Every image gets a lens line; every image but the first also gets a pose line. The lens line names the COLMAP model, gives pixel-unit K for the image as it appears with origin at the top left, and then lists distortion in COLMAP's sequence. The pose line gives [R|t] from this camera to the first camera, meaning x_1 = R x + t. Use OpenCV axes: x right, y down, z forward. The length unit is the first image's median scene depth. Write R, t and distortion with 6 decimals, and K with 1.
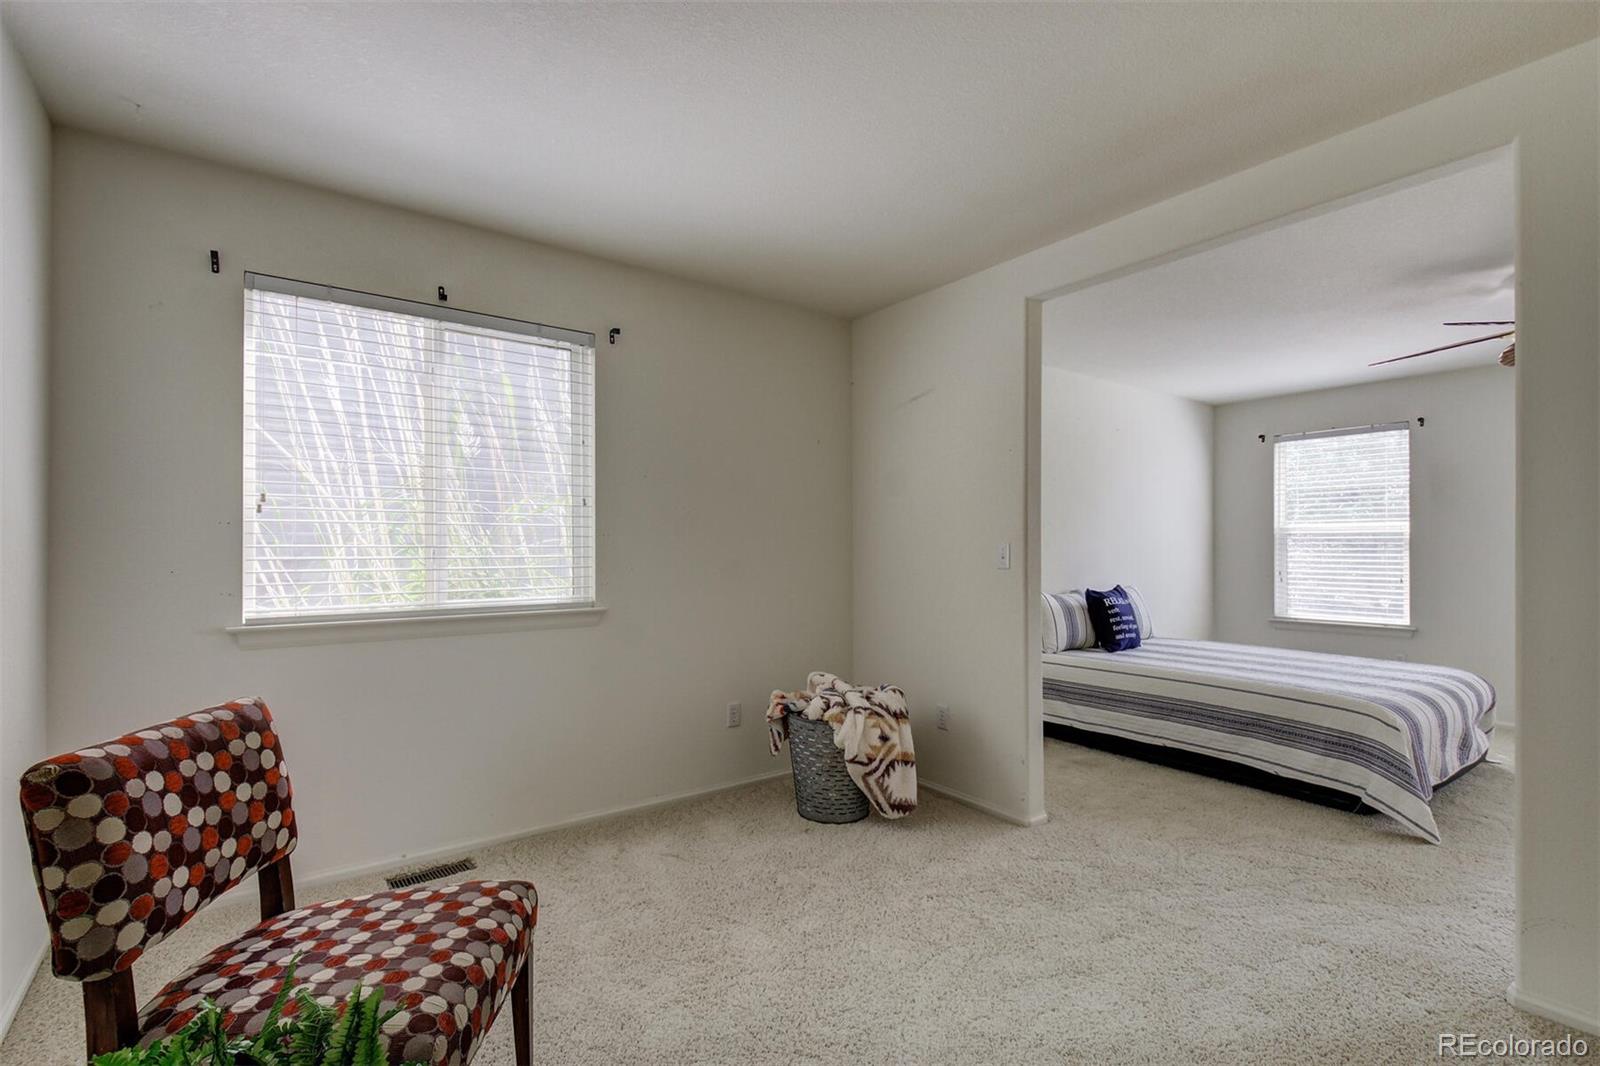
lens RADIAL K [[738.8, 0, 799.1], [0, 738.8, 543.2], [0, 0, 1]] dist [0.052146, -0.034597]
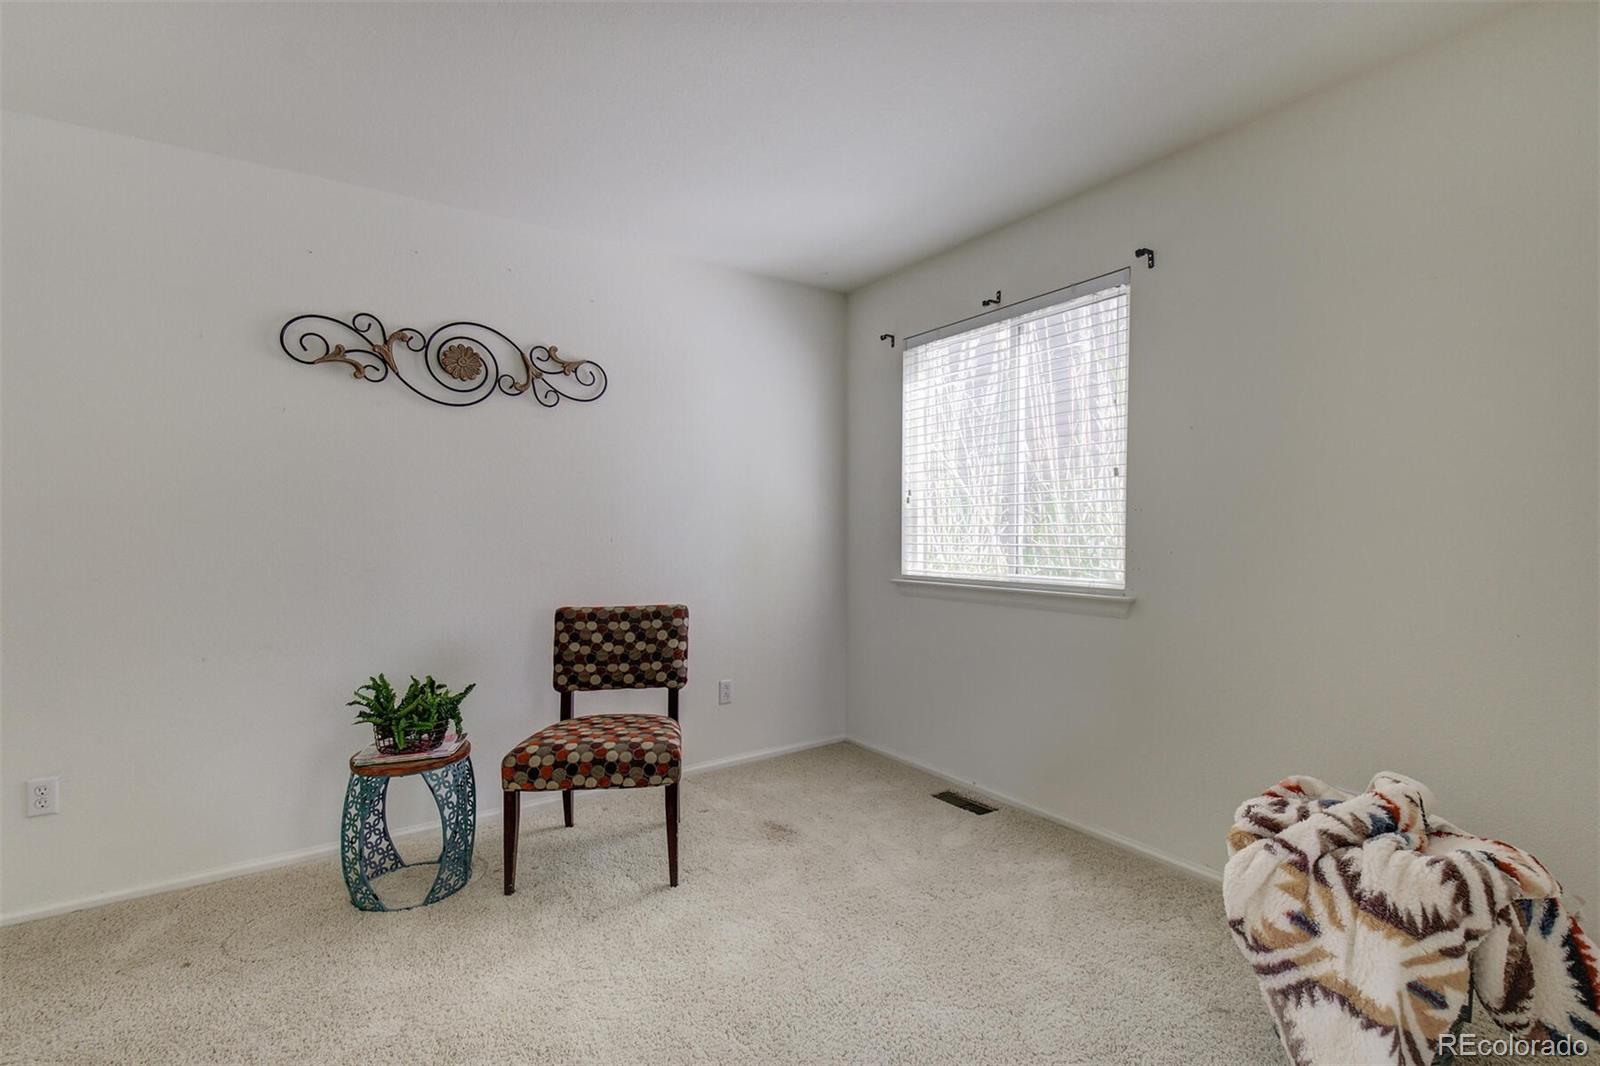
lens RADIAL K [[738.8, 0, 799.1], [0, 738.8, 543.2], [0, 0, 1]] dist [0.052146, -0.034597]
pose [[-0.043907, 0.017823, -0.998877, 0.609094], [0.003314, 0.999838, 0.017695, 0.010568], [0.999030, -0.002533, -0.043959, 0.706334]]
